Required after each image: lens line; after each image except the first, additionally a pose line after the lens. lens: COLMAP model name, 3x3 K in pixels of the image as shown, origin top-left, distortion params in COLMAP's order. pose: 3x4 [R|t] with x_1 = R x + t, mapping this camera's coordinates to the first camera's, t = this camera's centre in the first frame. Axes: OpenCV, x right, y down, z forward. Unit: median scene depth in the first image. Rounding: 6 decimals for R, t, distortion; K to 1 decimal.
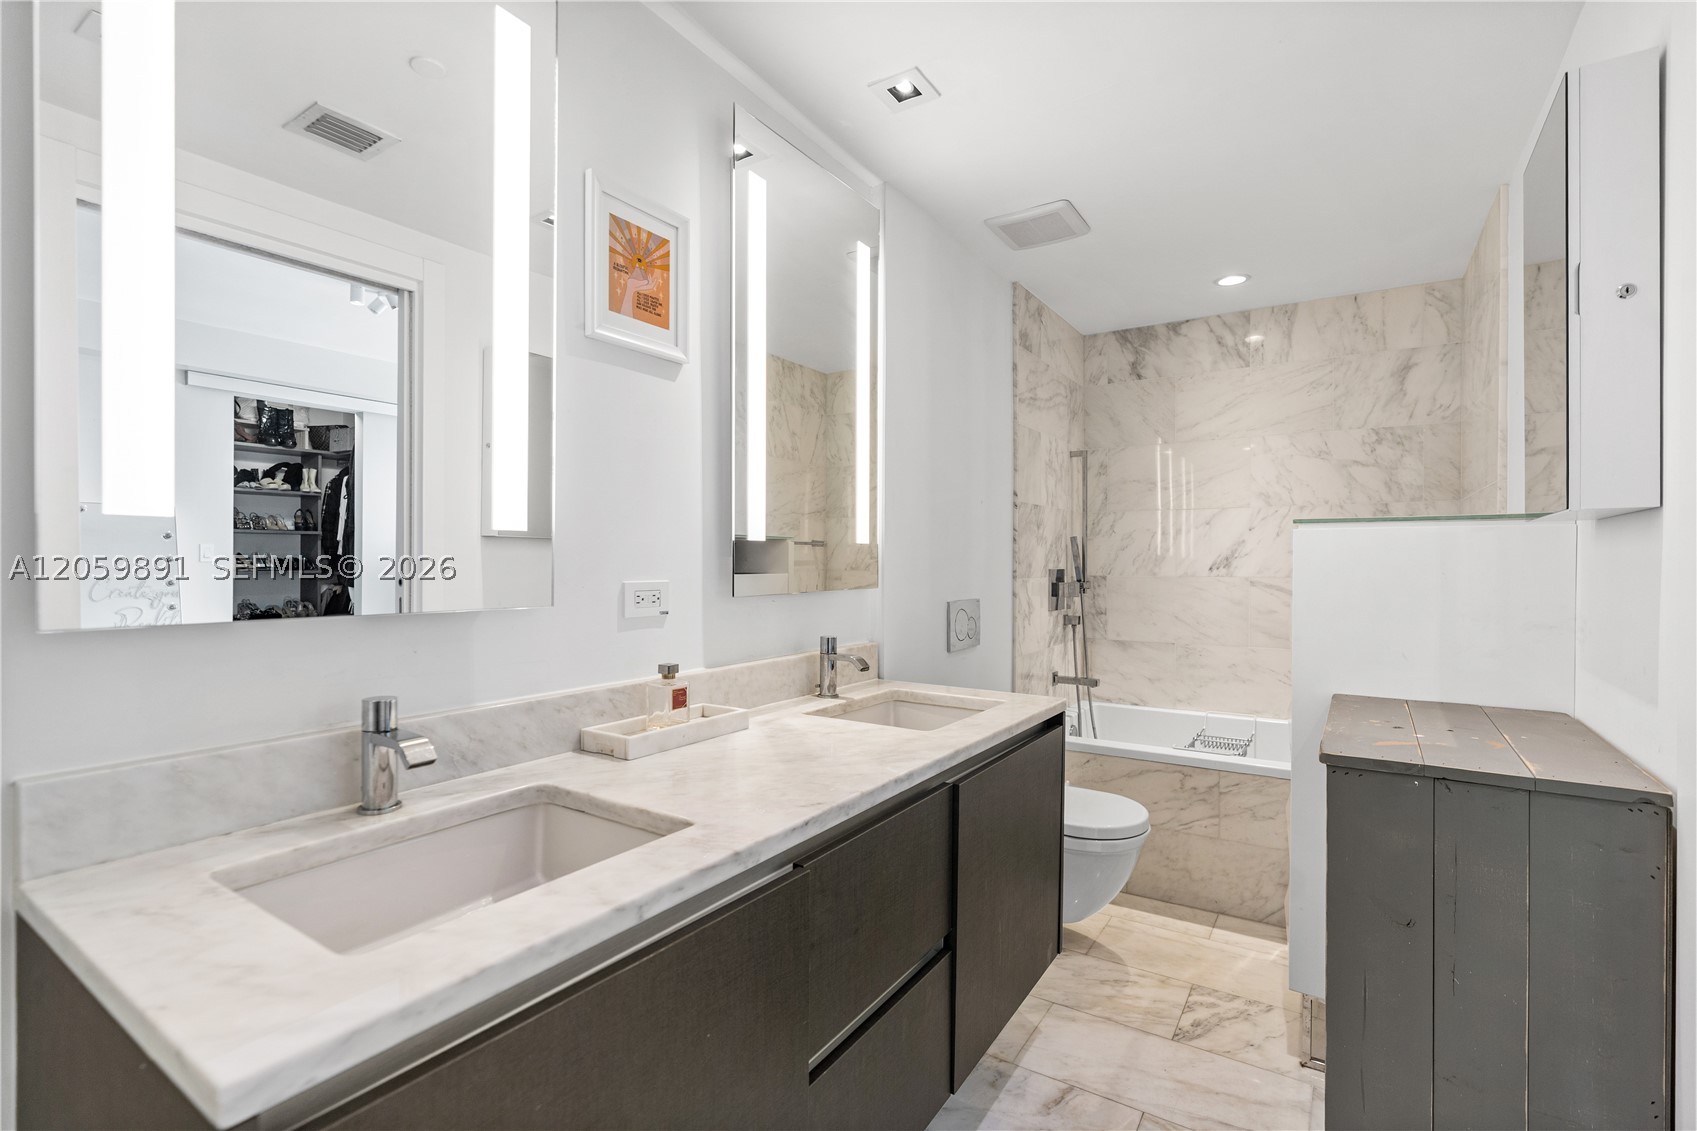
lens RADIAL K [[769.1, 0, 851.0], [0, 769.1, 564.6], [0, 0, 1]] dist [-0.009723, 0.006361]
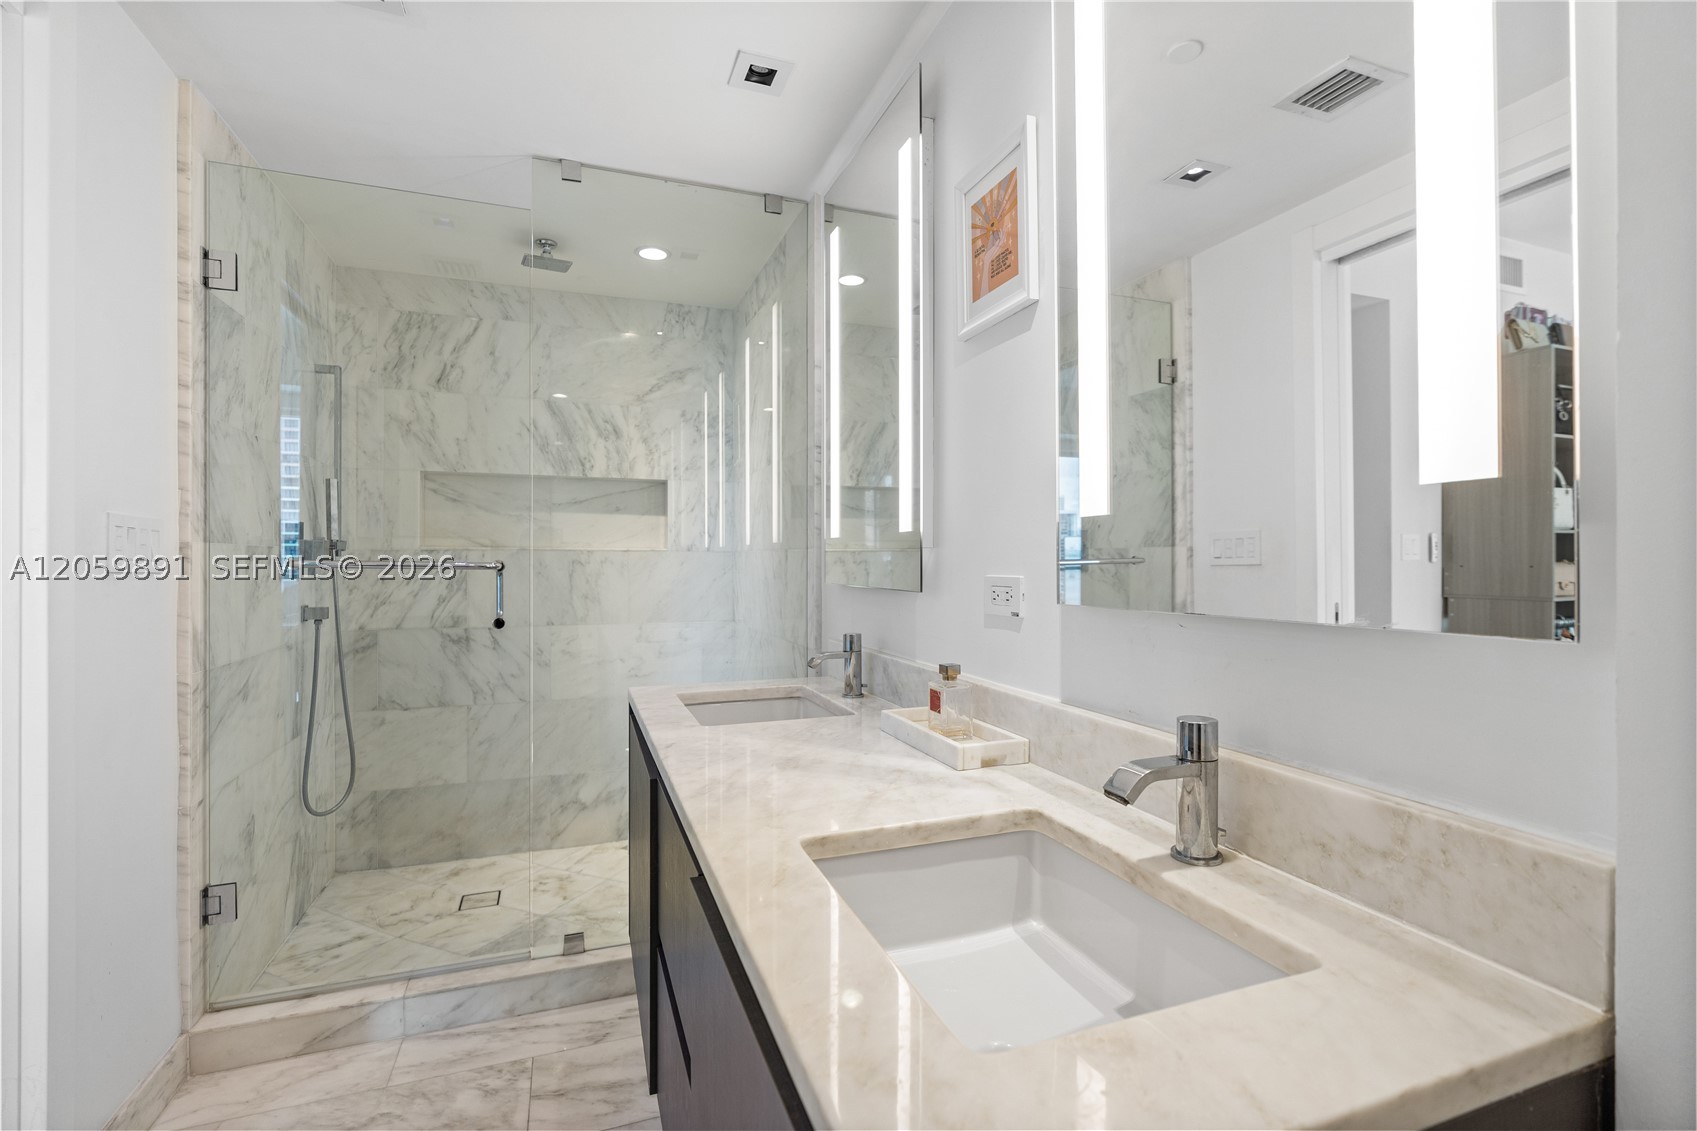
lens RADIAL K [[769.1, 0, 851.0], [0, 769.1, 564.6], [0, 0, 1]] dist [-0.009723, 0.006361]
pose [[-0.594595, 0.018033, -0.803823, 0.551757], [0.007483, 0.999829, 0.016896, -0.008105], [0.803990, 0.004031, -0.594628, 1.372813]]
